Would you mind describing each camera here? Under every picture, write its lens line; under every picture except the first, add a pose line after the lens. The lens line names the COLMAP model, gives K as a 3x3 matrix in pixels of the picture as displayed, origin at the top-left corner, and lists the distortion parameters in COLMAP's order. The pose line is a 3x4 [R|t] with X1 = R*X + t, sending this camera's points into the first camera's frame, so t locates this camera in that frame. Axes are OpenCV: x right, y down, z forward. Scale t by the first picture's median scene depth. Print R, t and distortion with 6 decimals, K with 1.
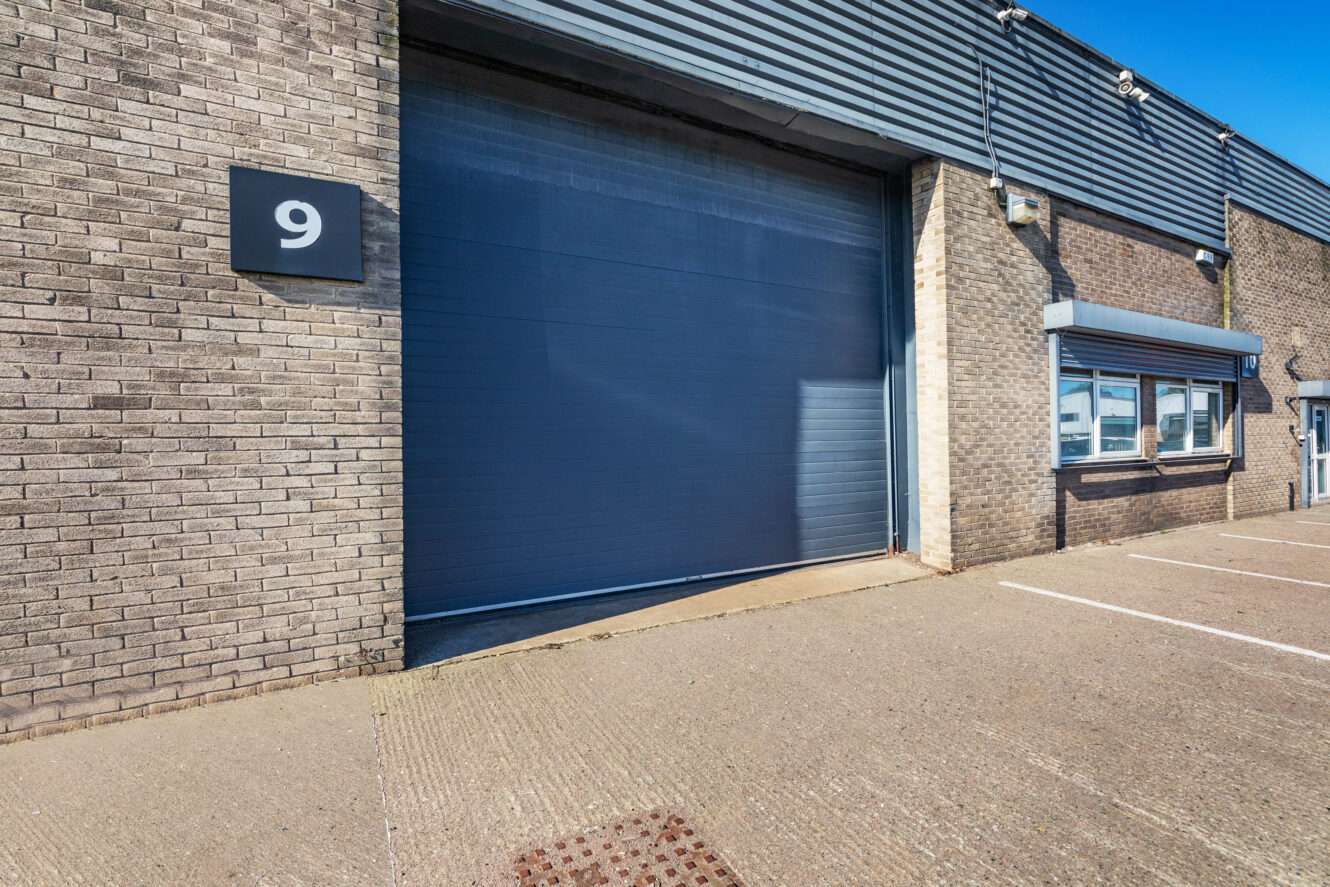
lens RADIAL K [[521.9, 0, 669.0], [0, 521.9, 437.3], [0, 0, 1]] dist [-0.007772, 0.000357]
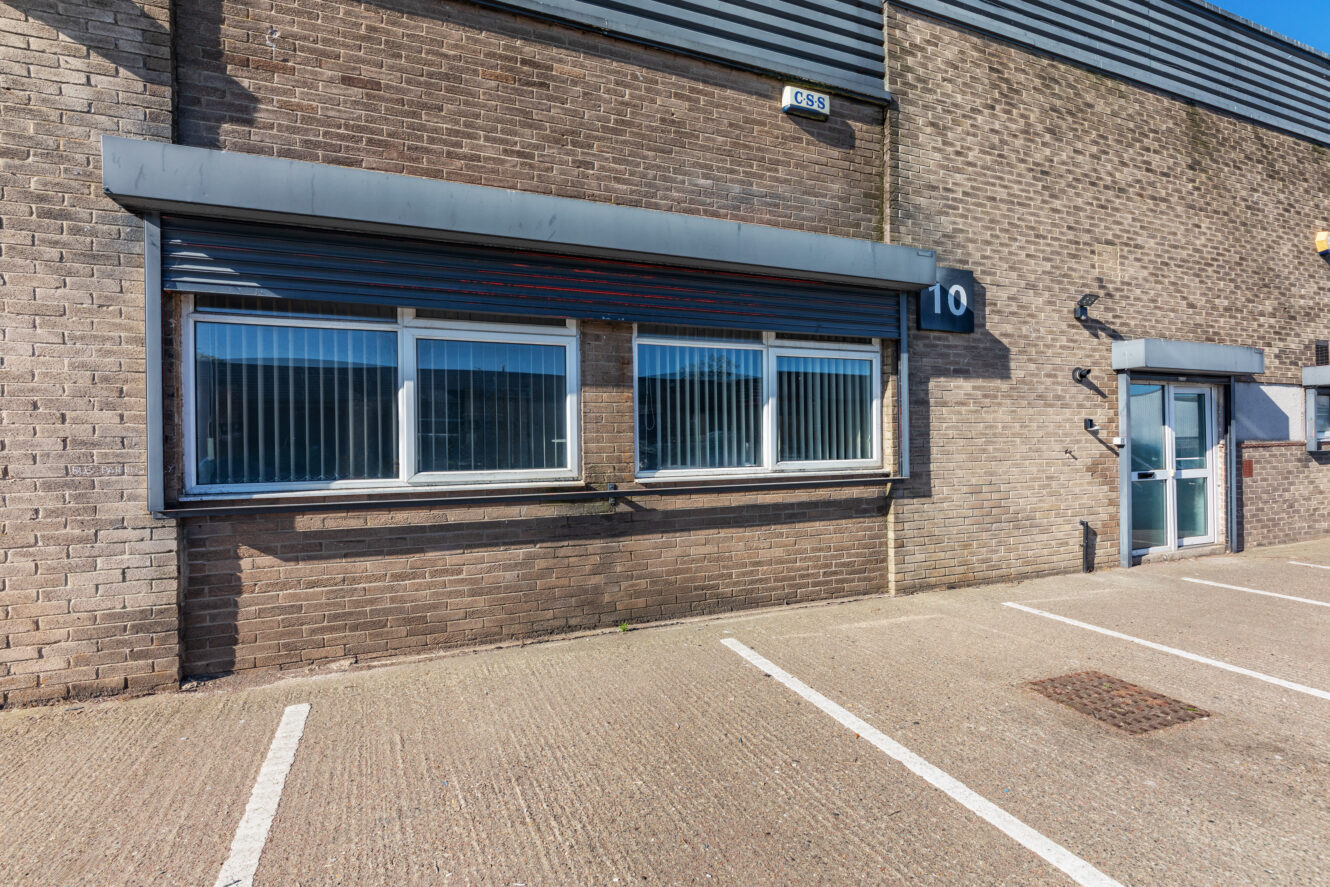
lens RADIAL K [[541.1, 0, 659.8], [0, 541.1, 436.4], [0, 0, 1]] dist [-0.003271, -0.000583]
pose [[0.994667, 0.000786, -0.103136, 1.547539], [-0.000953, 0.999998, -0.001568, -0.006336], [0.103134, 0.001658, 0.994666, 0.709755]]
